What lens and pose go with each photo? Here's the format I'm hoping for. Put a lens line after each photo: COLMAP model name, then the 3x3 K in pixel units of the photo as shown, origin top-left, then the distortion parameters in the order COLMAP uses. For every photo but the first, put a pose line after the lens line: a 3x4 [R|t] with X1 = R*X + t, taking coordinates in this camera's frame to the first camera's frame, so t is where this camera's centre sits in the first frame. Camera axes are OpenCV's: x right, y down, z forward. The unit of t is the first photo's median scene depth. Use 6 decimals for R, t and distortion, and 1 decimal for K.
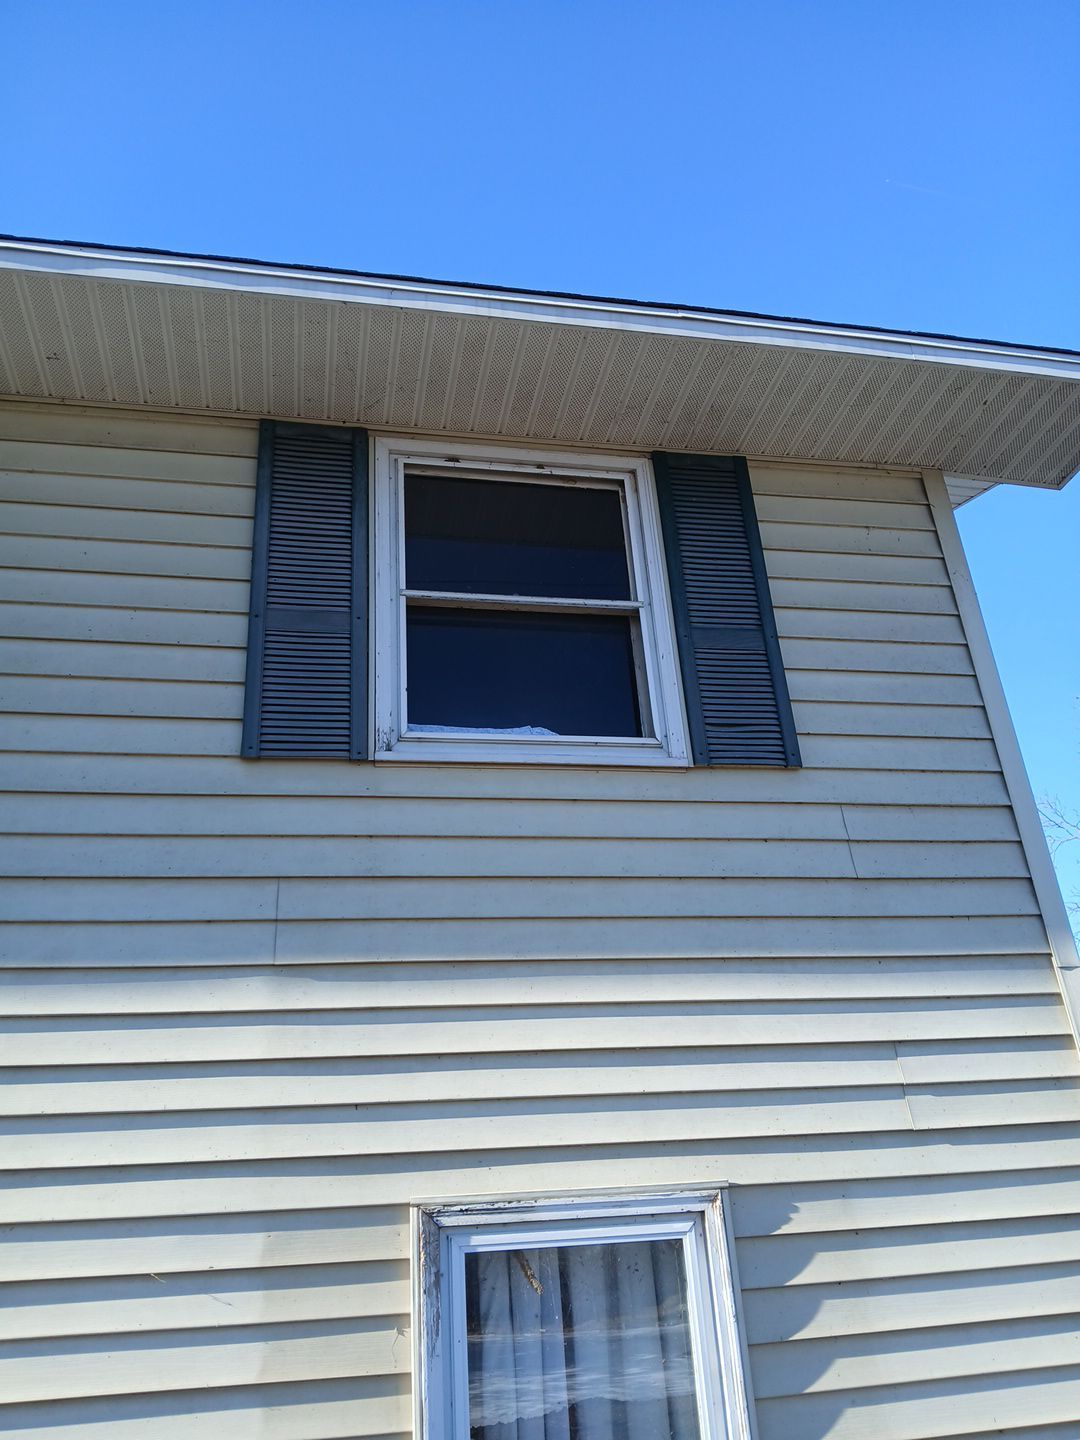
lens RADIAL K [[1101.1, 0, 540.0], [0, 1101.1, 720.0], [0, 0, 1]] dist [-0.009891, -0.008780]
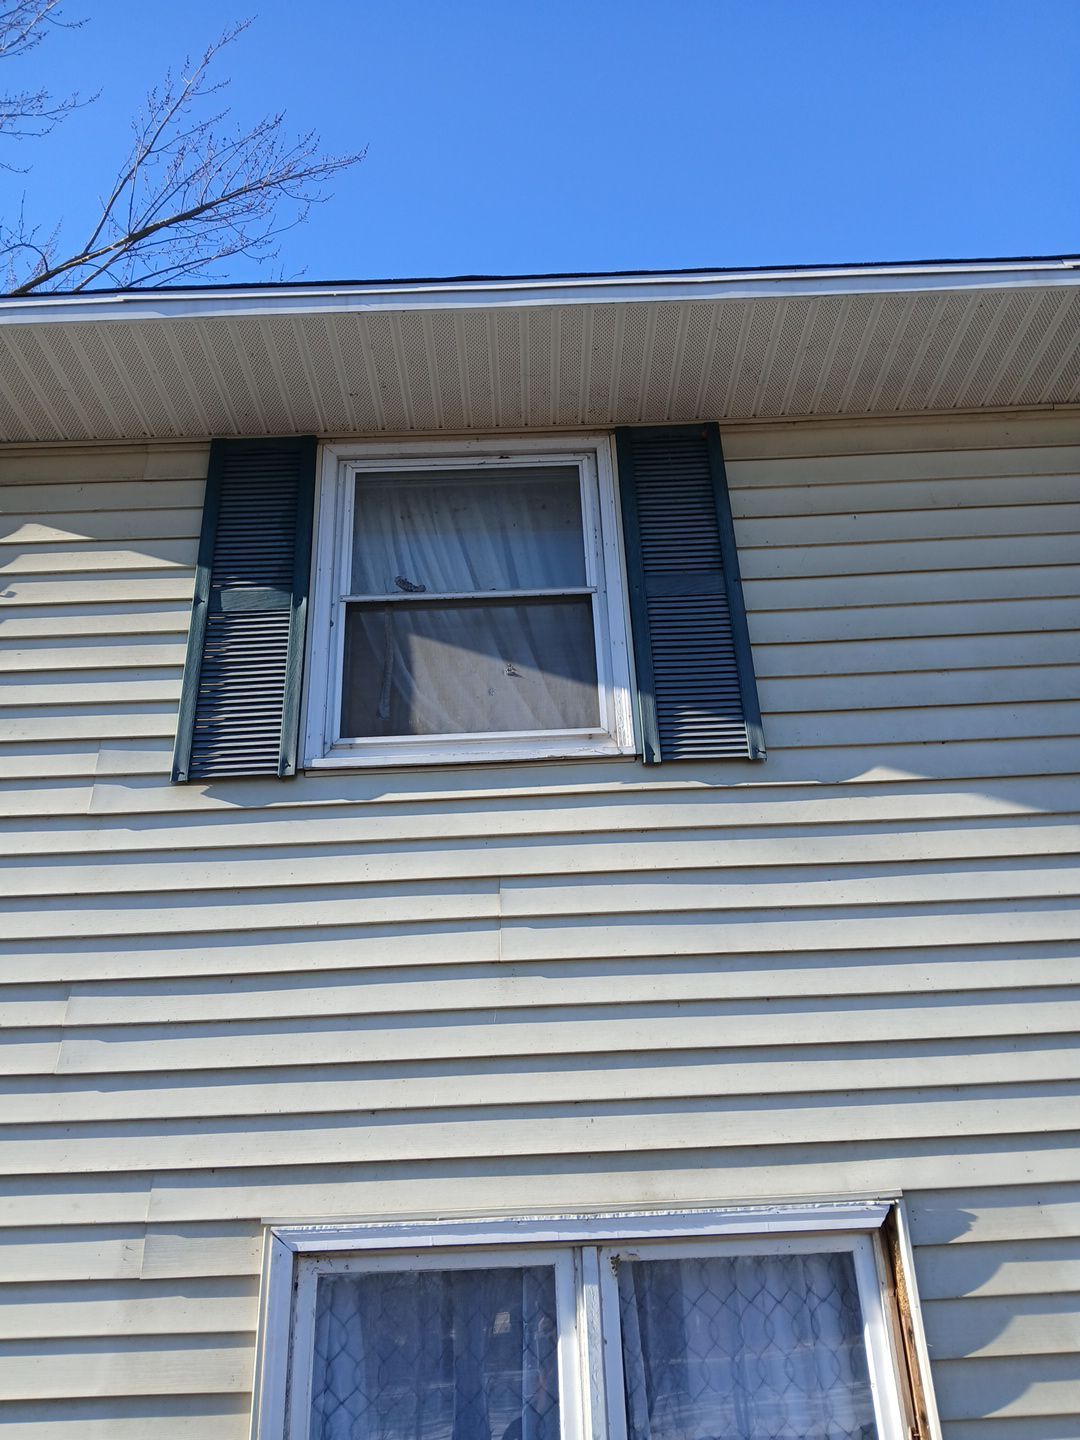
lens RADIAL K [[1109.9, 0, 540.0], [0, 1109.9, 720.0], [0, 0, 1]] dist [-0.006008, -0.012364]
pose [[0.980259, -0.065307, -0.186622, 0.326818], [0.066378, 0.997794, -0.000509, 0.007859], [0.186244, -0.011889, 0.982432, 0.066726]]
